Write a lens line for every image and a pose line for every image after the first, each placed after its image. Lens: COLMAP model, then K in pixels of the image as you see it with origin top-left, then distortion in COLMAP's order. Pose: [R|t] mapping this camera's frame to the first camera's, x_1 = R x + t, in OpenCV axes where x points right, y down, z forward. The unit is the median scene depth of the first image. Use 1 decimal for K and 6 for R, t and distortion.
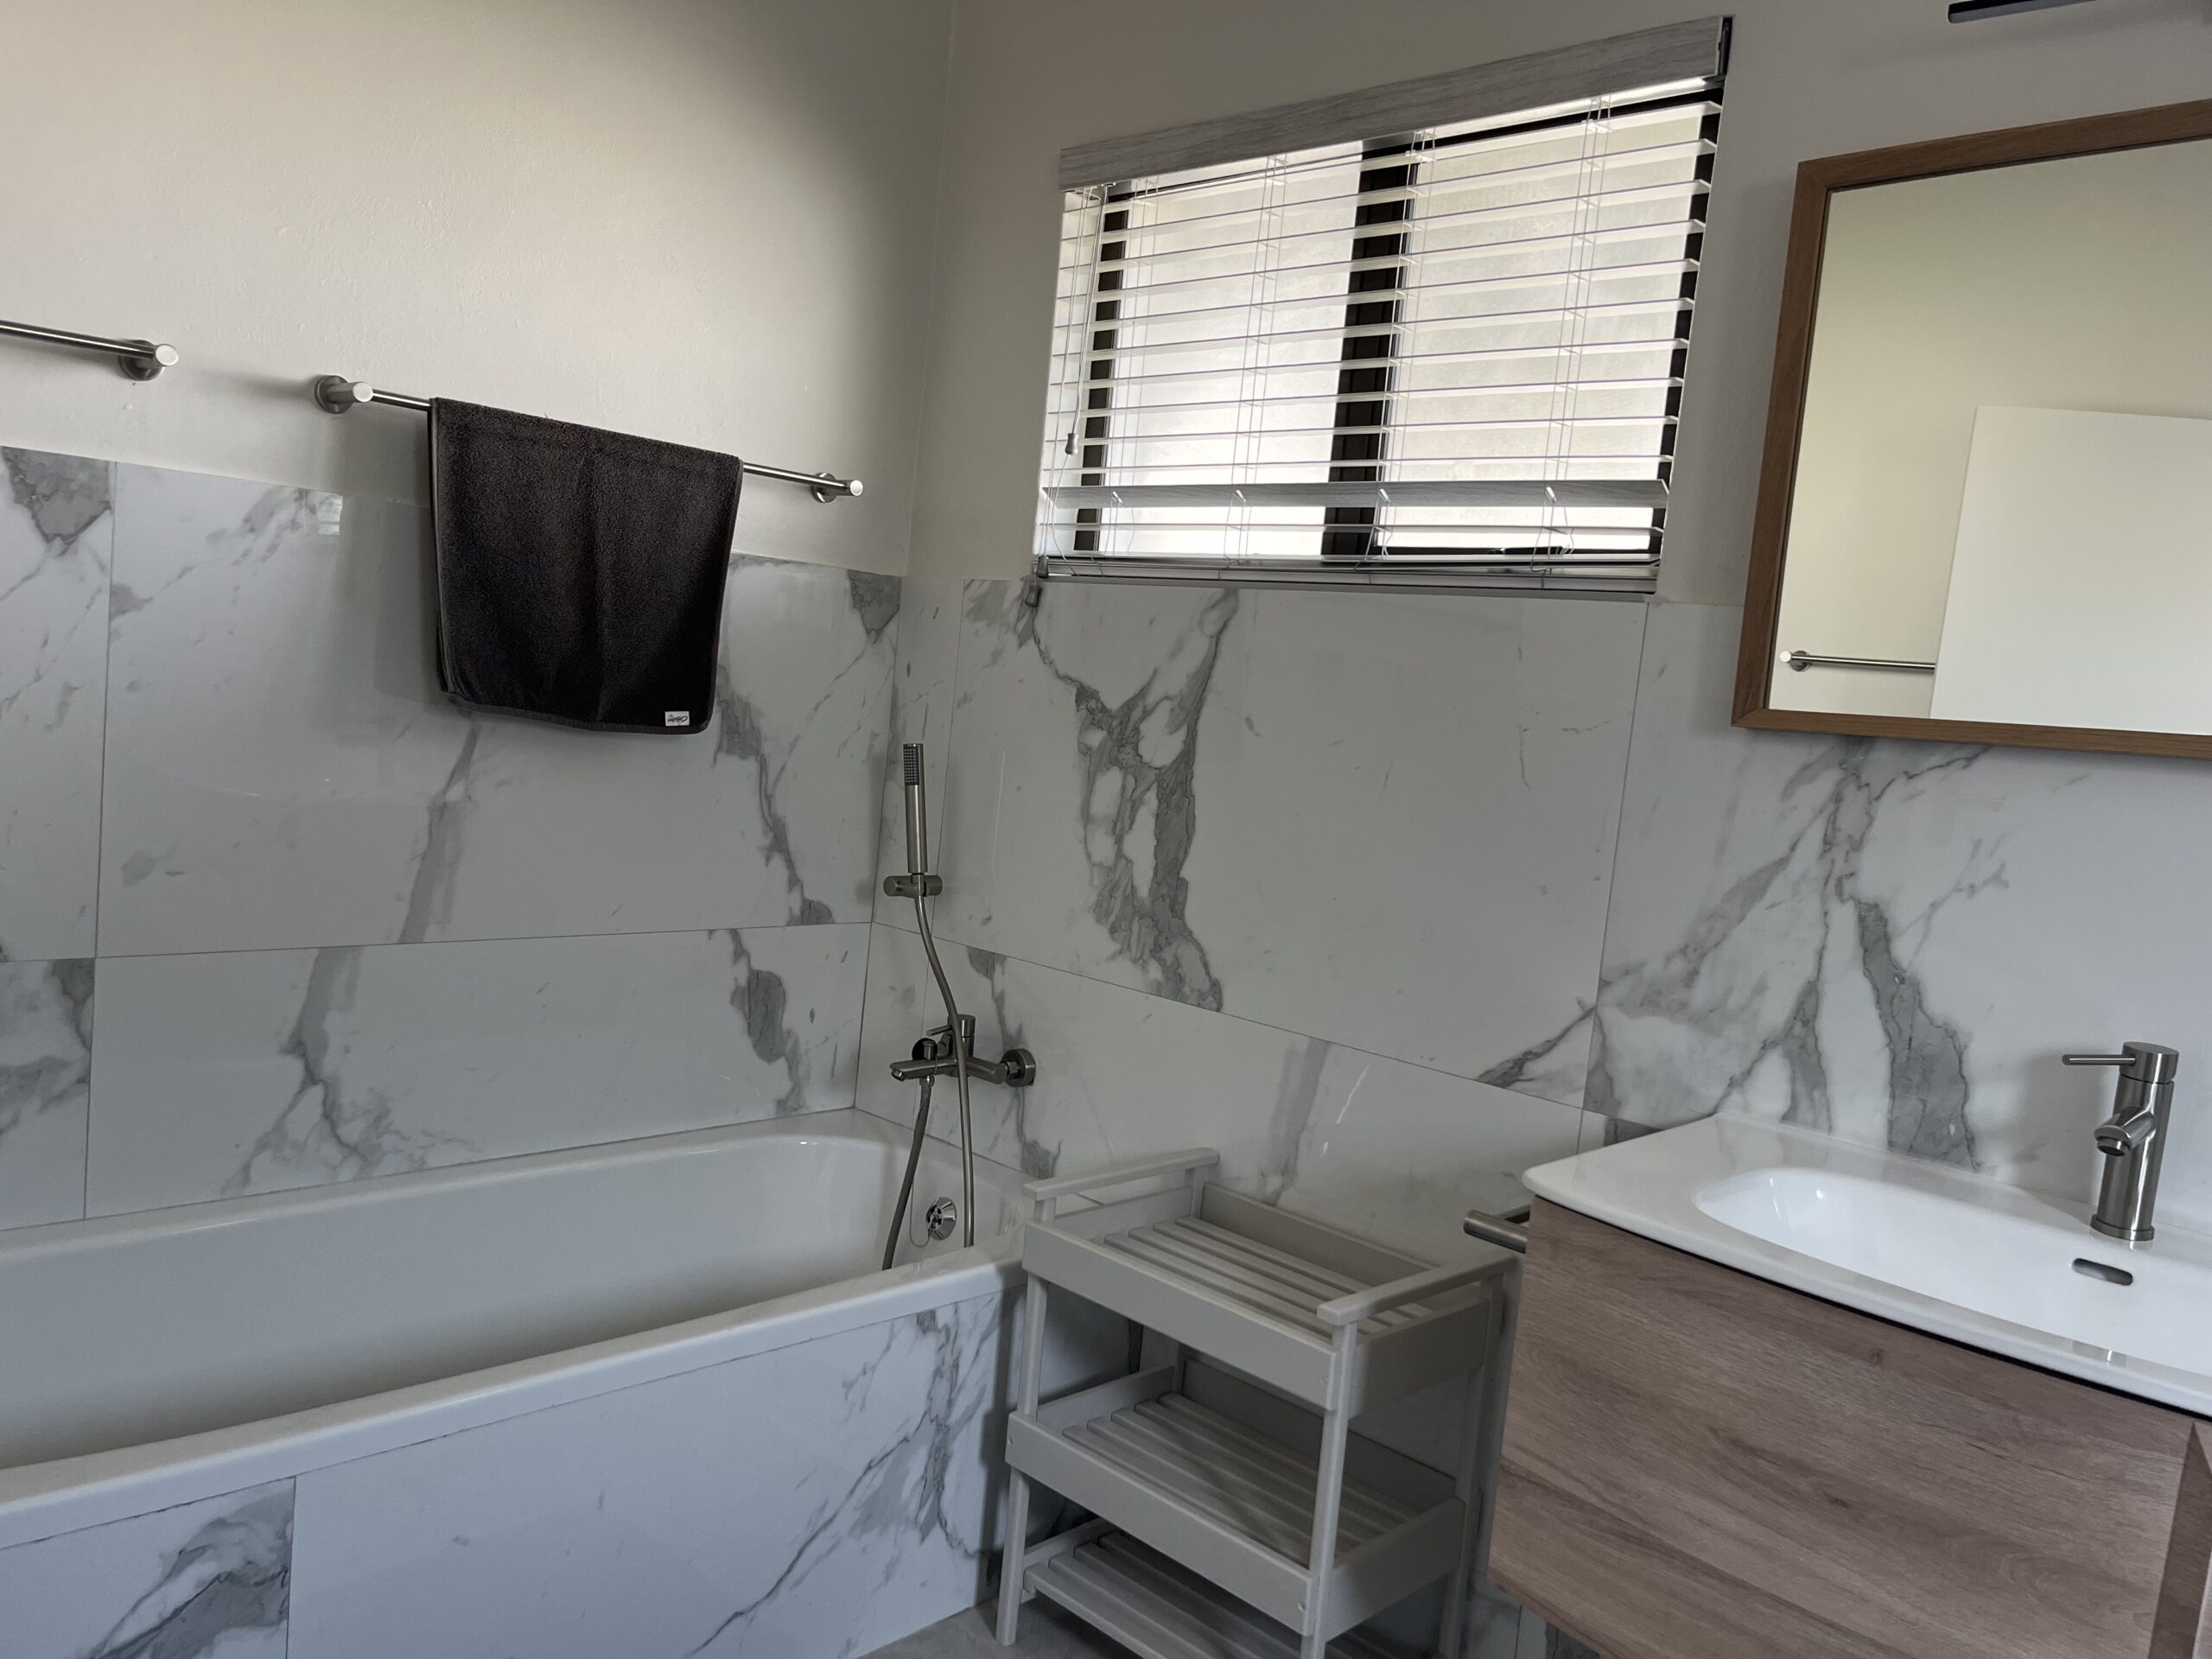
lens RADIAL K [[1691.6, 0, 1091.1], [0, 1691.6, 835.7], [0, 0, 1]] dist [0.049094, -0.046116]
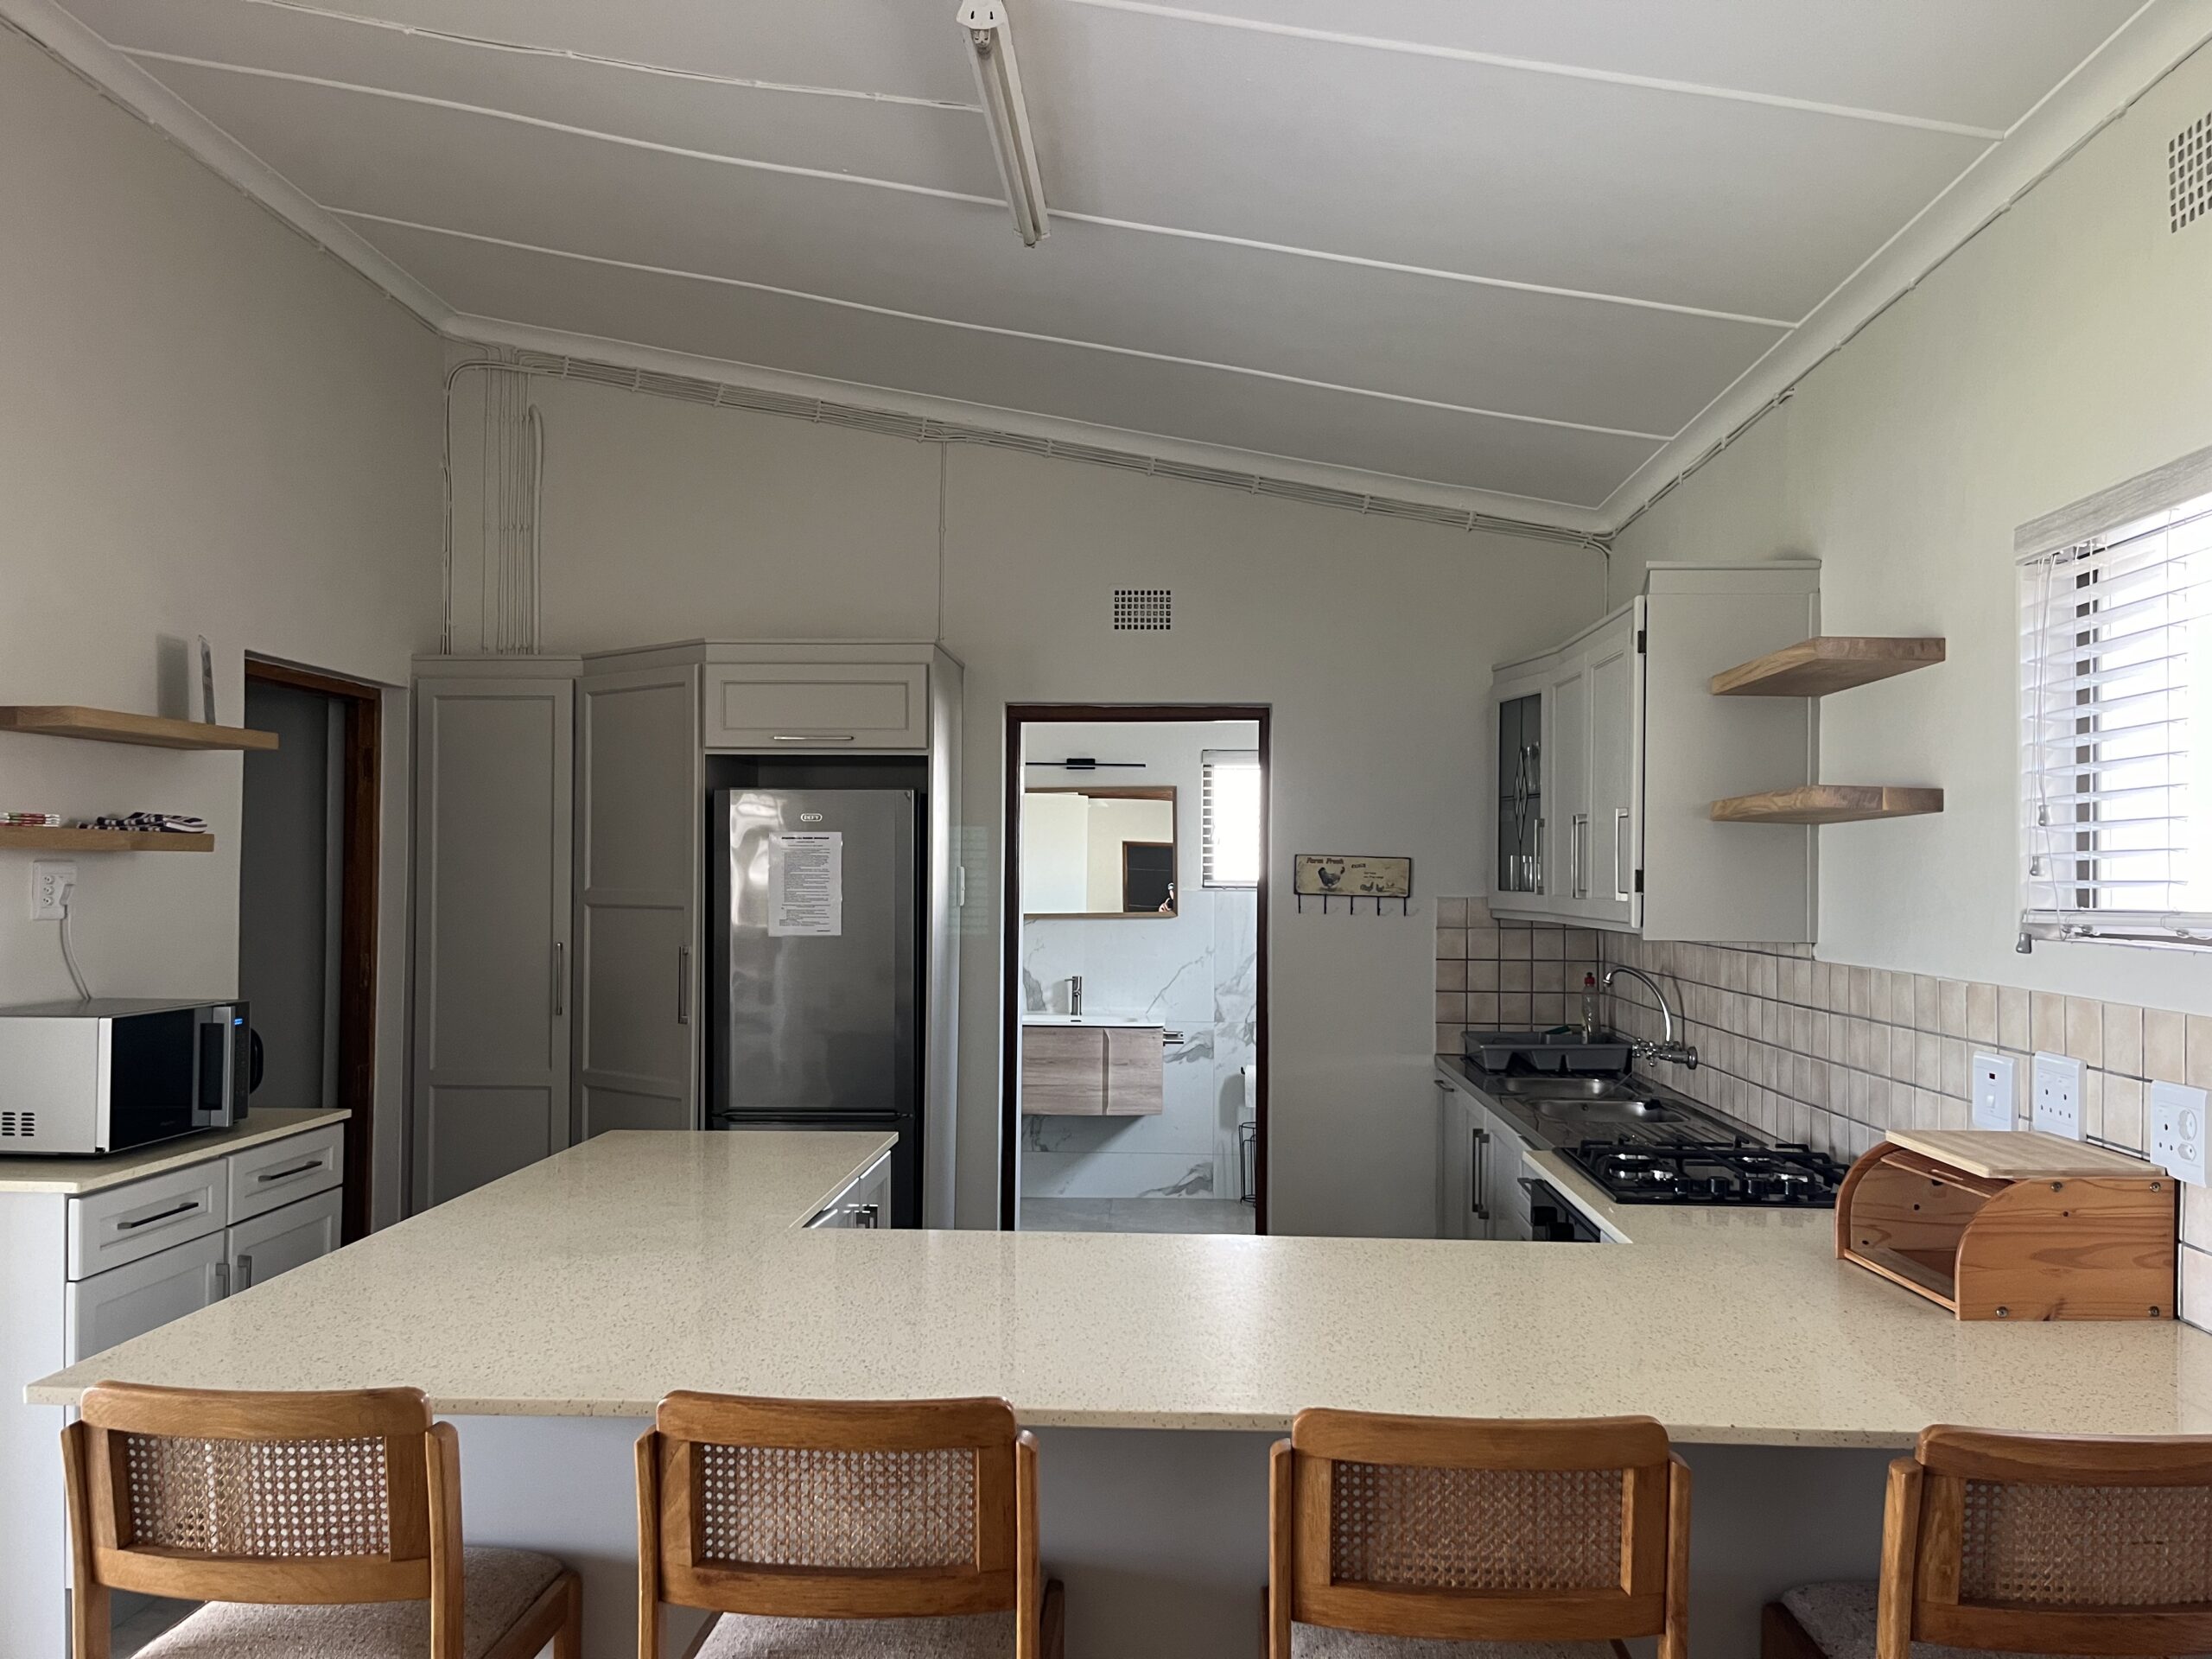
lens RADIAL K [[1691.6, 0, 1109.4], [0, 1691.6, 834.8], [0, 0, 1]] dist [0.049094, -0.046116]
pose [[0.739308, -0.061927, 0.670514, -1.854000], [0.120546, 0.991848, -0.041309, -0.050317], [-0.662490, 0.111367, 0.740746, -1.976860]]
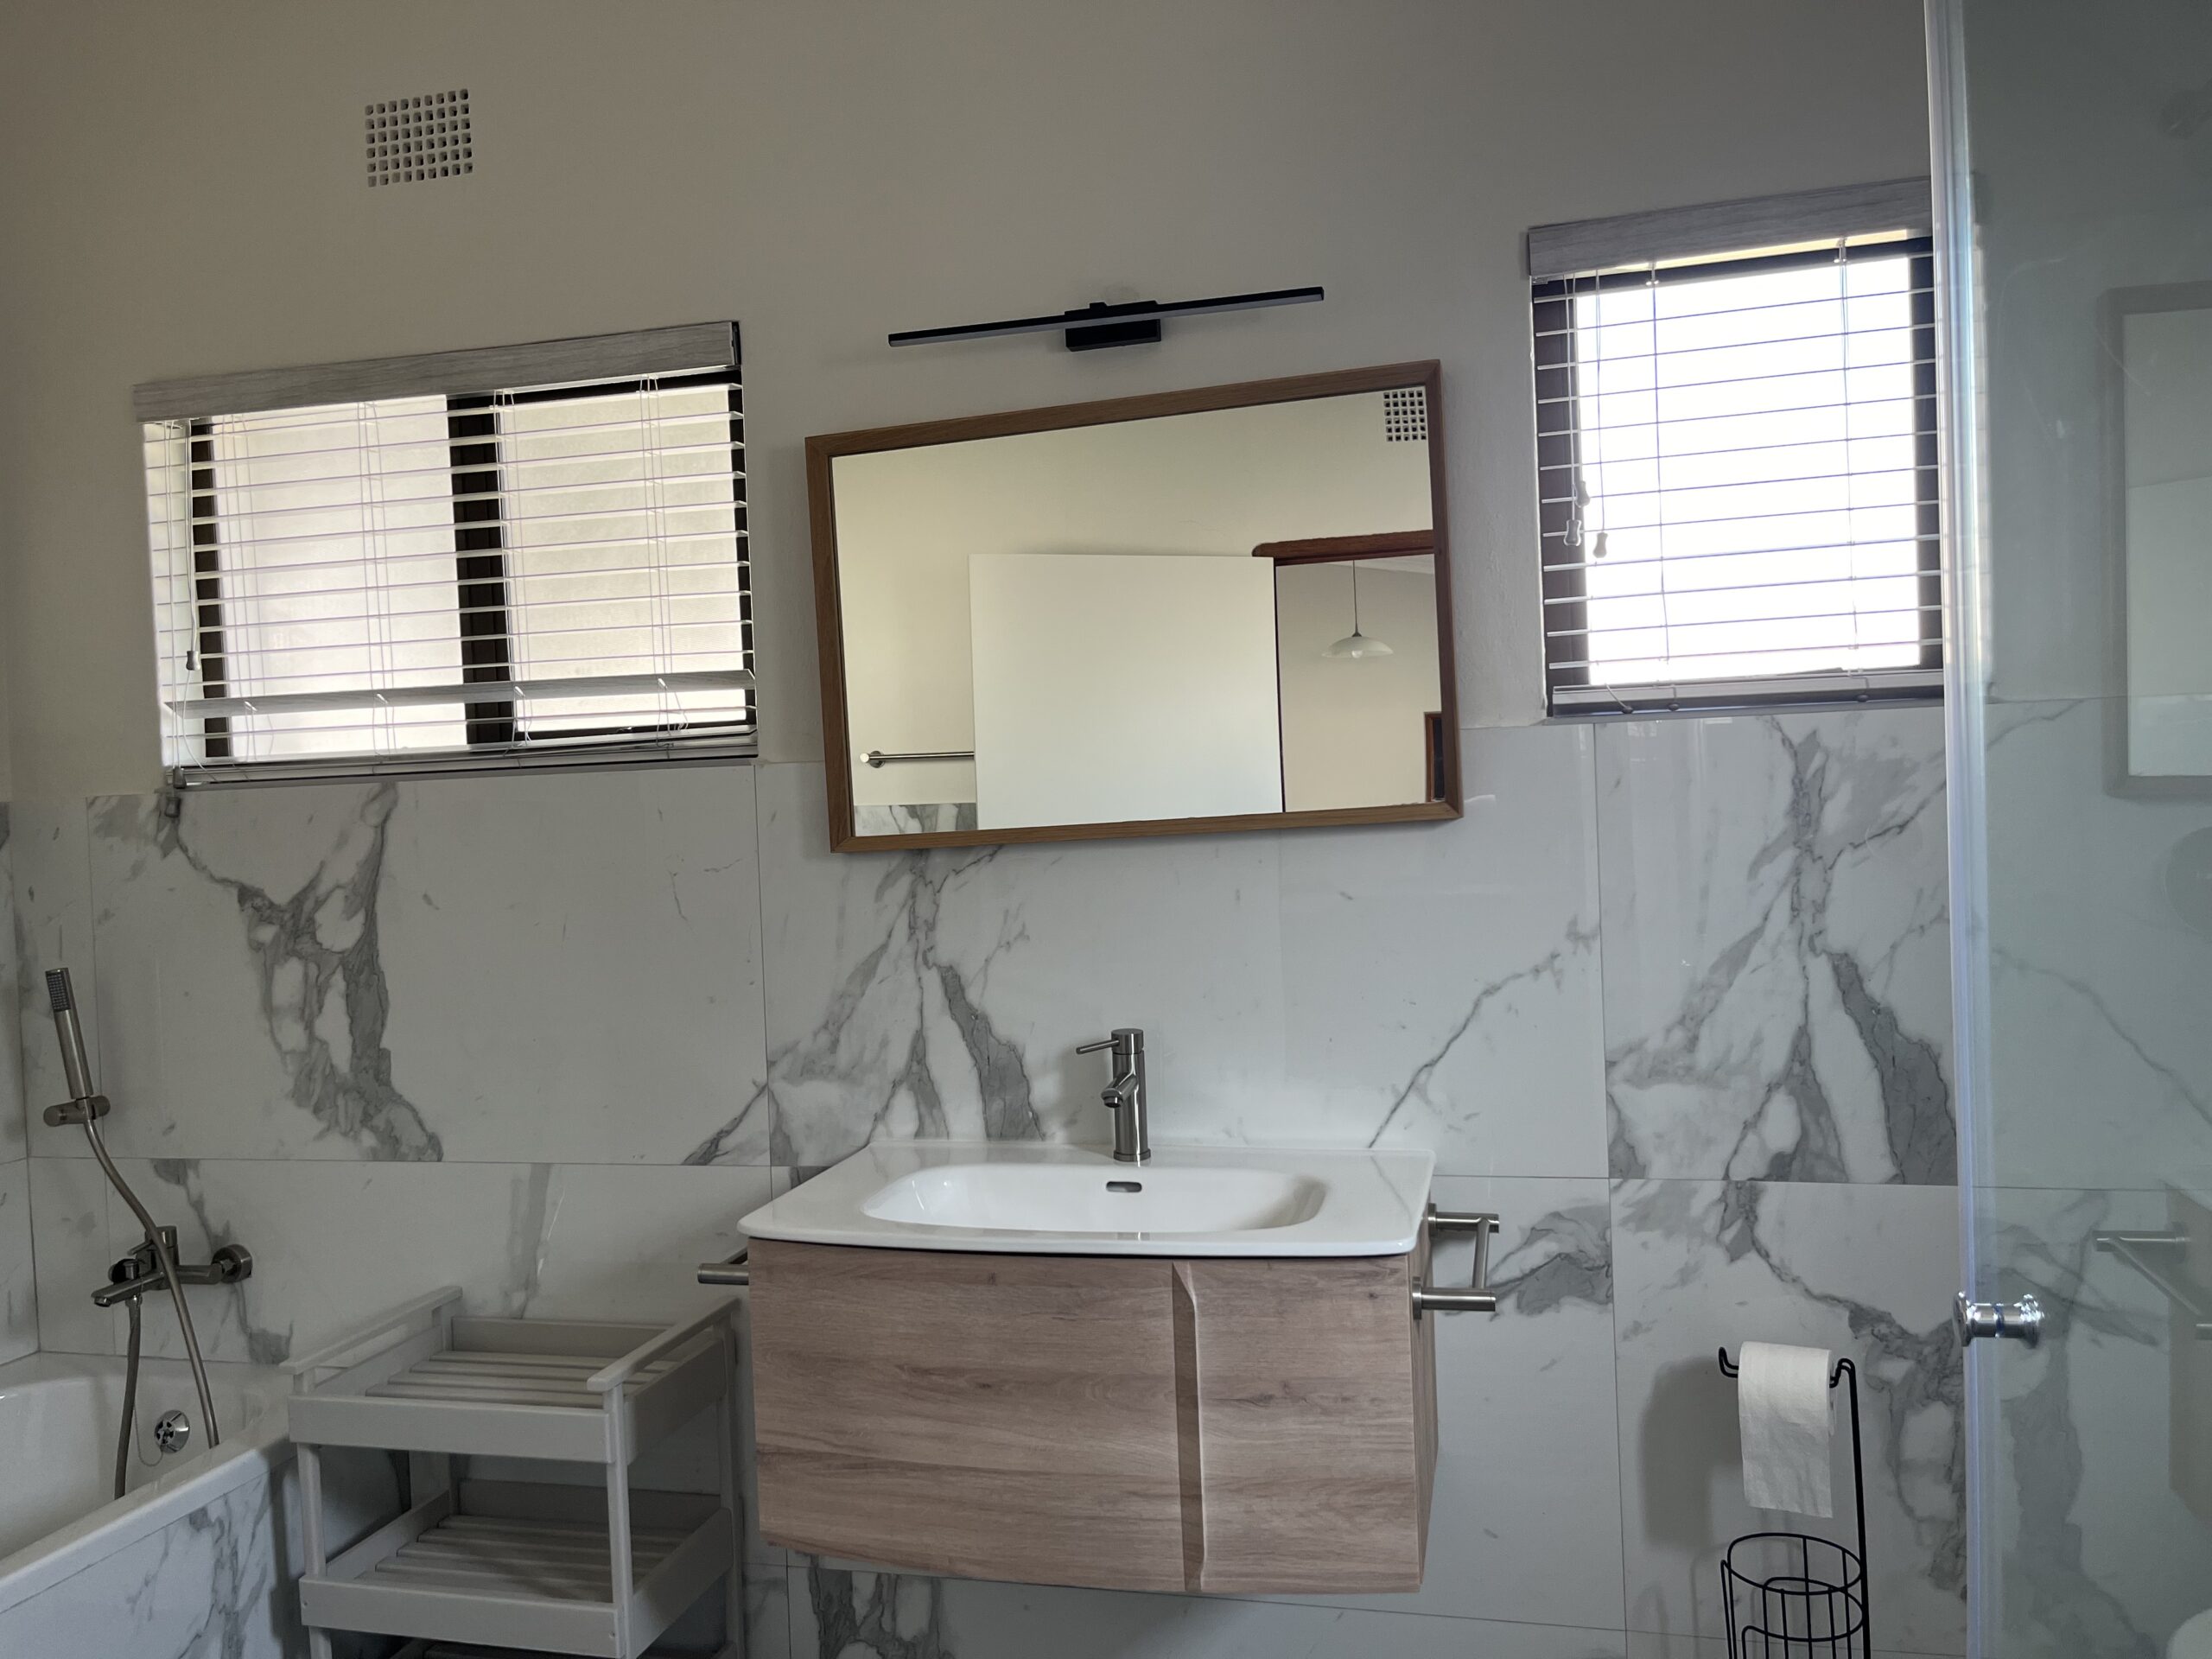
lens RADIAL K [[1691.6, 0, 1120.1], [0, 1691.6, 852.2], [0, 0, 1]] dist [0.049094, -0.046116]
pose [[0.855985, -0.146955, 0.495675, -0.070868], [0.166360, 0.986052, 0.005050, -0.028477], [-0.489503, 0.078137, 0.868494, -0.213797]]
